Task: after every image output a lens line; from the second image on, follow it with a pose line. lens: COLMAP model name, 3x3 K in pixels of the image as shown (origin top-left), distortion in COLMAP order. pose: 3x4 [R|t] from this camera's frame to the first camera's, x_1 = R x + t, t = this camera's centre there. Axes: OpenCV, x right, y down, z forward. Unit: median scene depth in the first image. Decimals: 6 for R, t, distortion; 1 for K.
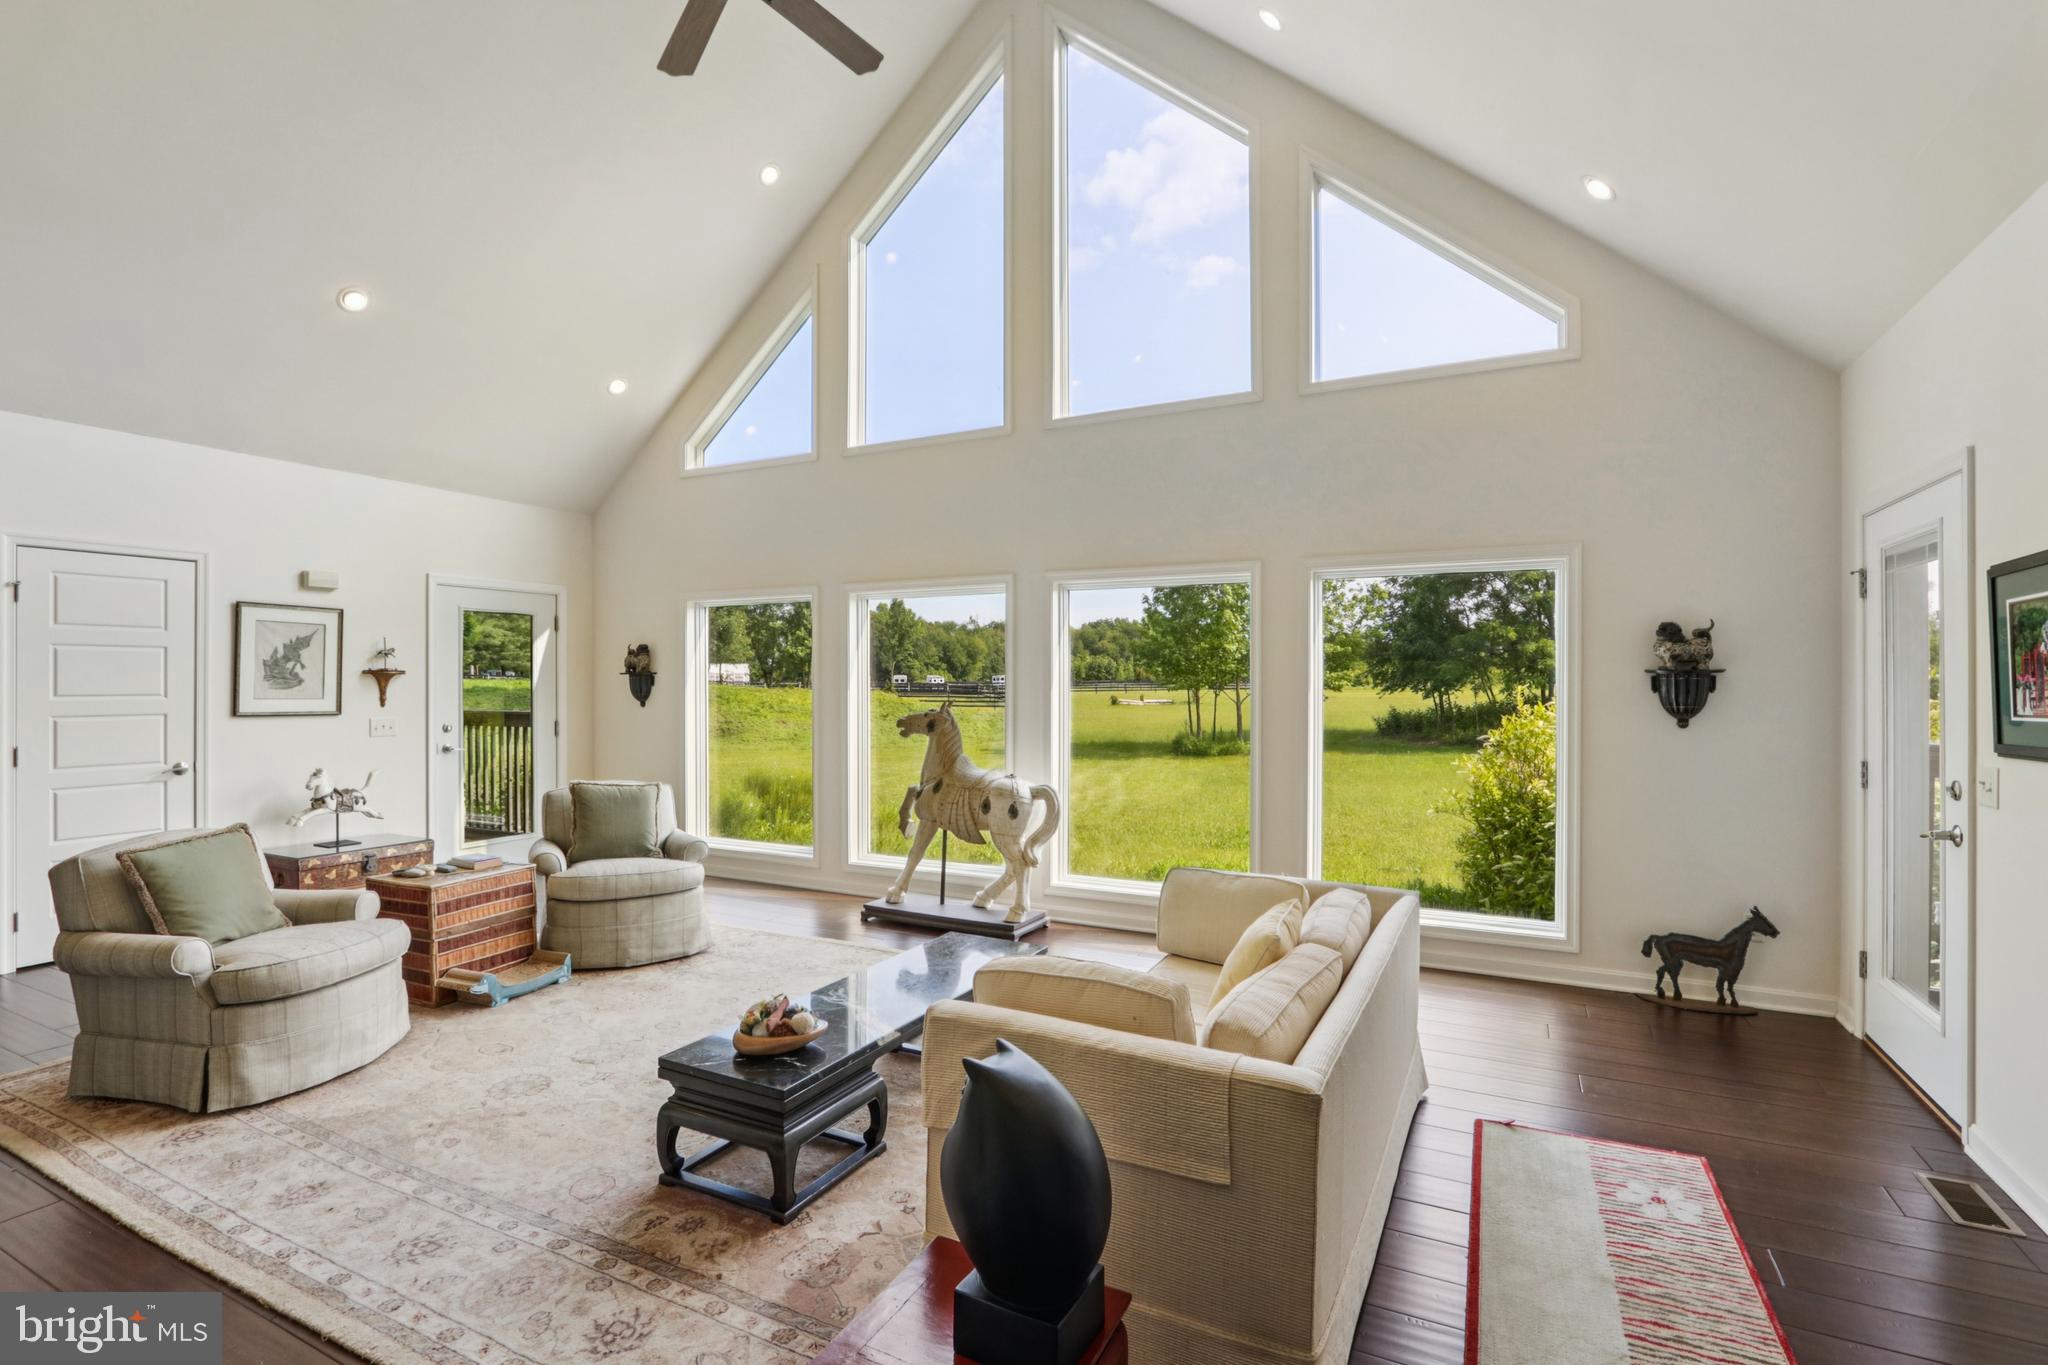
lens RADIAL K [[952.9, 0, 1005.5], [0, 952.9, 683.3], [0, 0, 1]] dist [-0.010811, -0.001210]
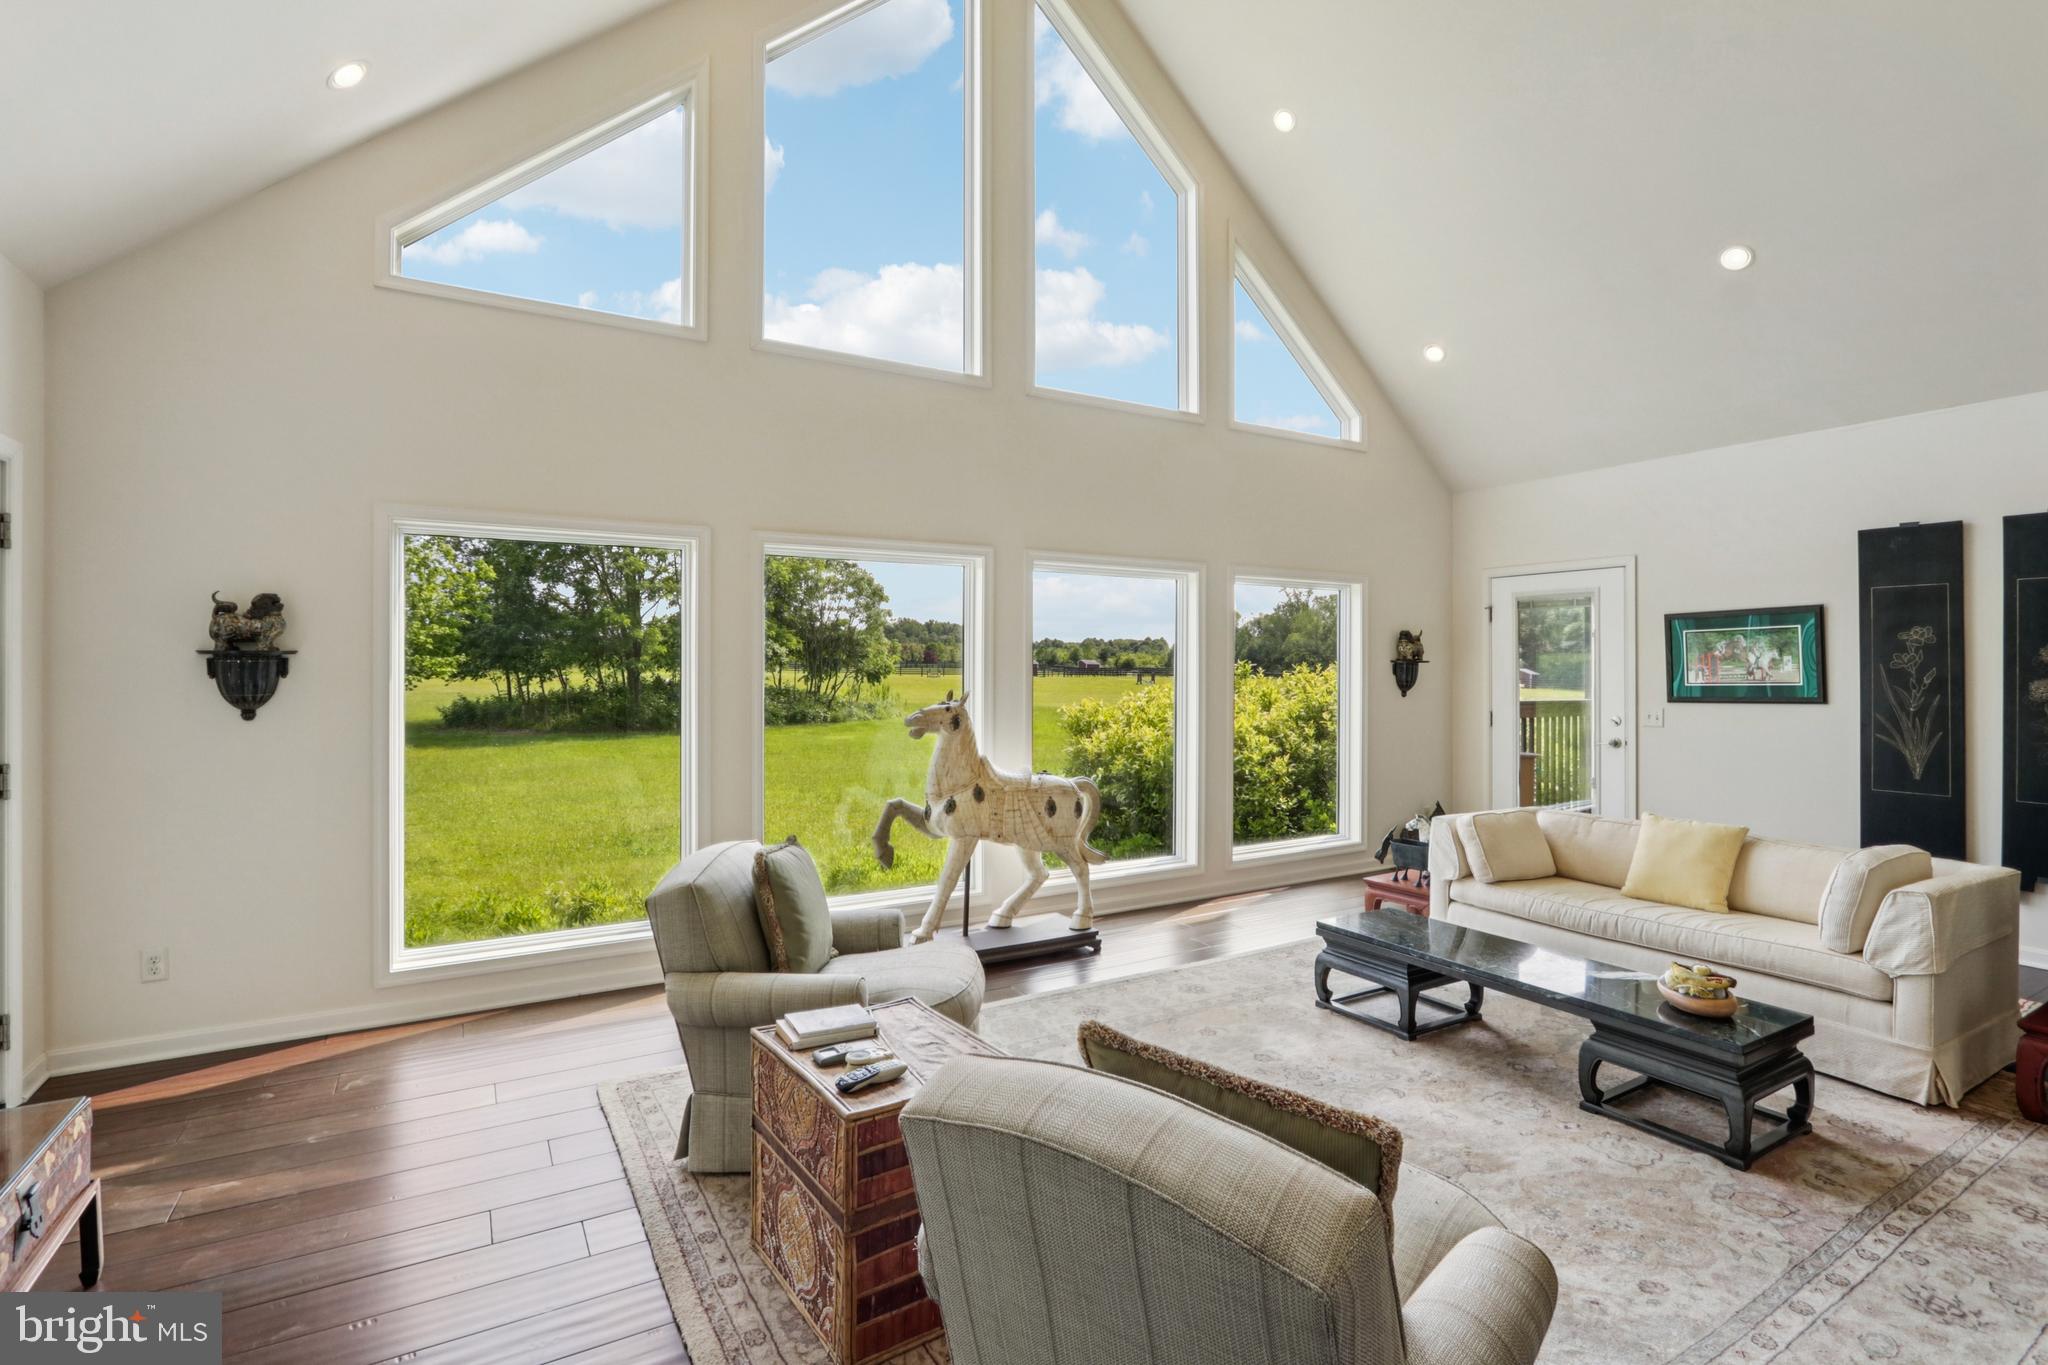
lens RADIAL K [[952.9, 0, 1009.1], [0, 952.9, 670.0], [0, 0, 1]] dist [-0.010811, -0.001210]
pose [[0.535749, -0.003303, 0.844371, -0.734532], [0.003258, 0.999993, 0.001845, -0.001512], [-0.844371, 0.001762, 0.535756, 0.510785]]
